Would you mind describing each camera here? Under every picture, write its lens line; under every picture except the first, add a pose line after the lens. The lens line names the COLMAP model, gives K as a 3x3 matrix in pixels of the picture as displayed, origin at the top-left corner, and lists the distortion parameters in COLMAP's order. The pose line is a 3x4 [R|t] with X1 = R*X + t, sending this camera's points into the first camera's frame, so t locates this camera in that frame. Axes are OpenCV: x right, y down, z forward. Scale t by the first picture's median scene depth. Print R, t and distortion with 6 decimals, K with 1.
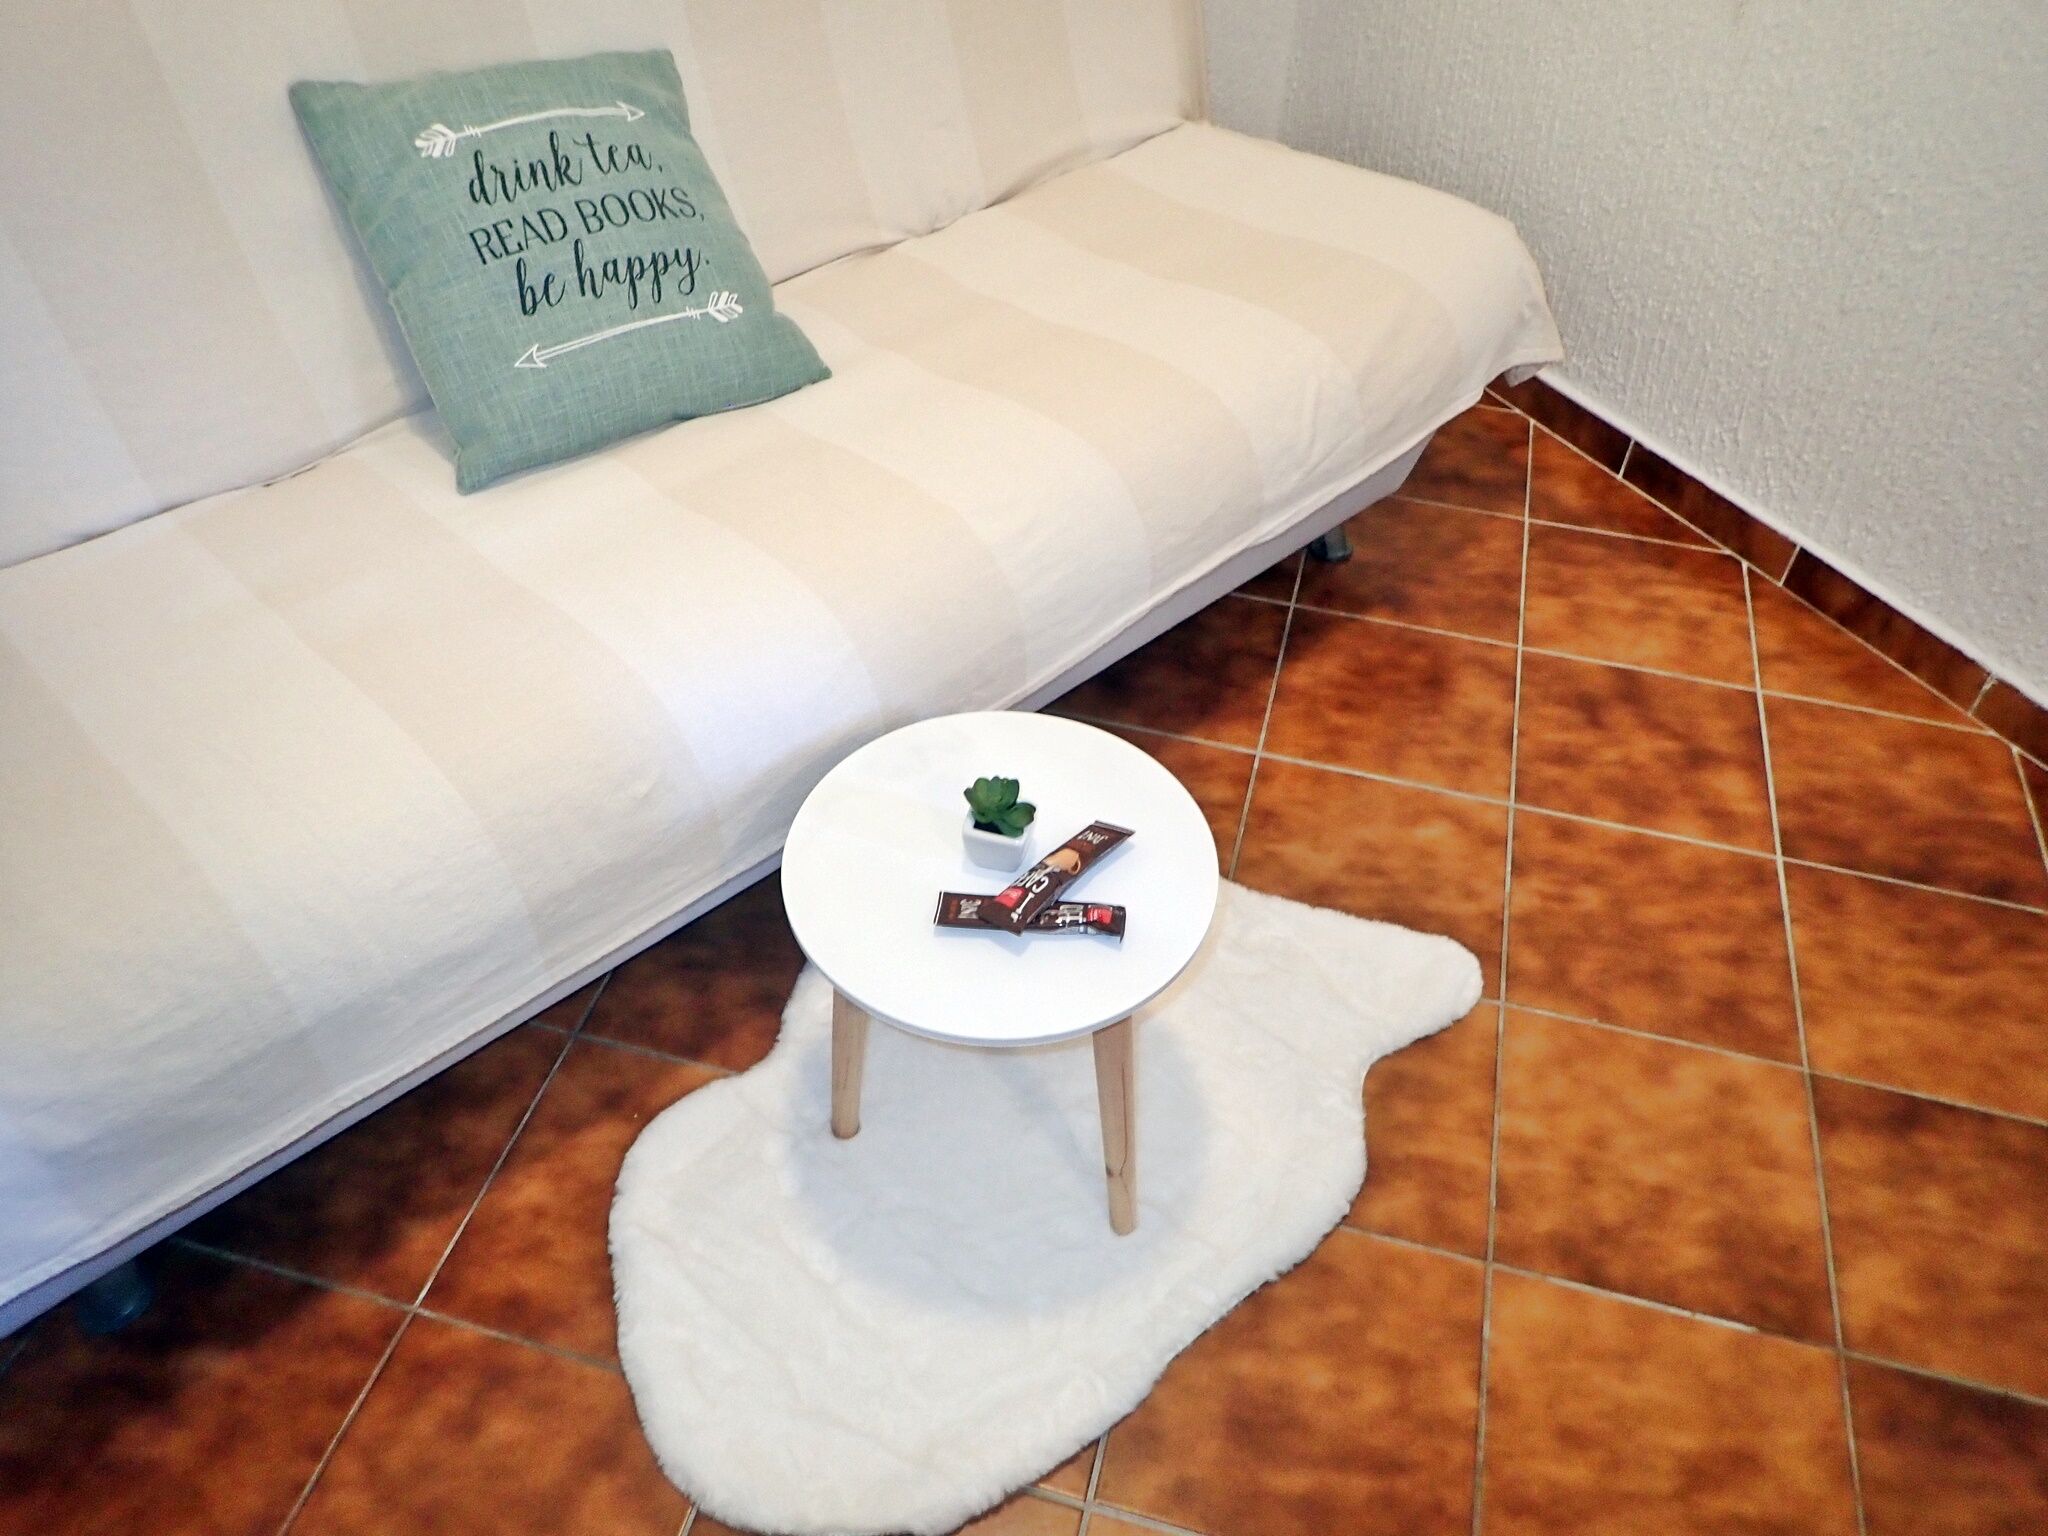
lens RADIAL K [[1531.2, 0, 1023.2], [0, 1531.2, 767.2], [0, 0, 1]] dist [-0.013138, 0.000817]
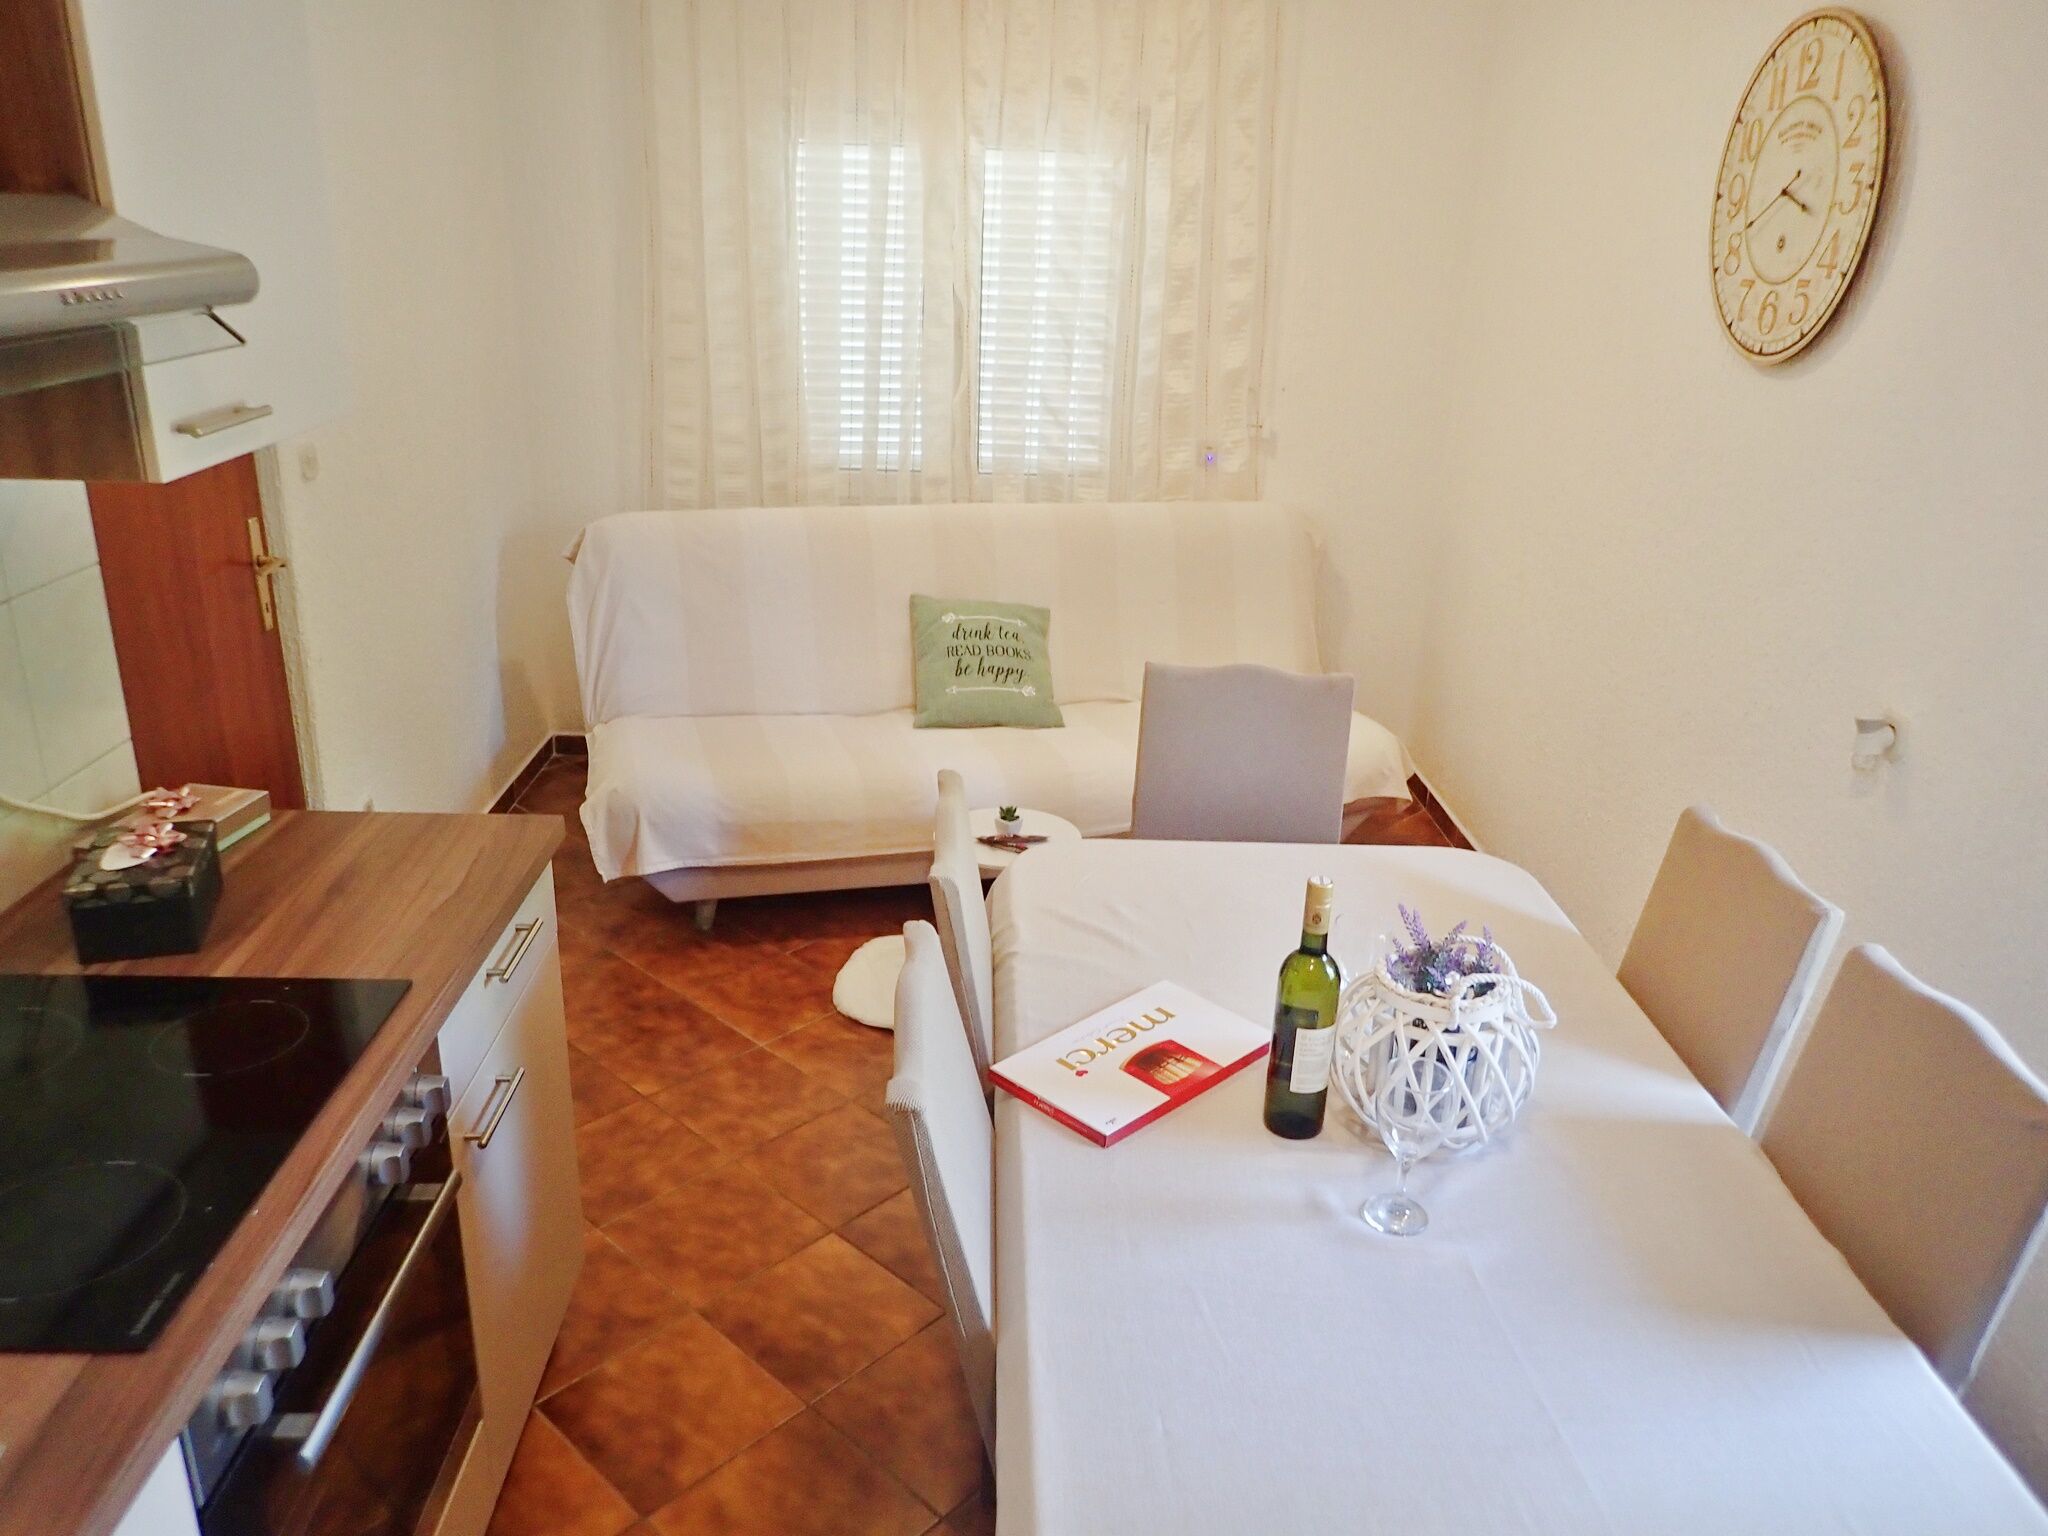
lens RADIAL K [[1531.2, 0, 1022.2], [0, 1531.2, 766.3], [0, 0, 1]] dist [-0.013138, 0.000817]
pose [[0.880742, 0.168546, -0.442590, 1.035485], [-0.339619, 0.876106, -0.342195, 0.757104], [0.330080, 0.451697, 0.828865, -1.195061]]
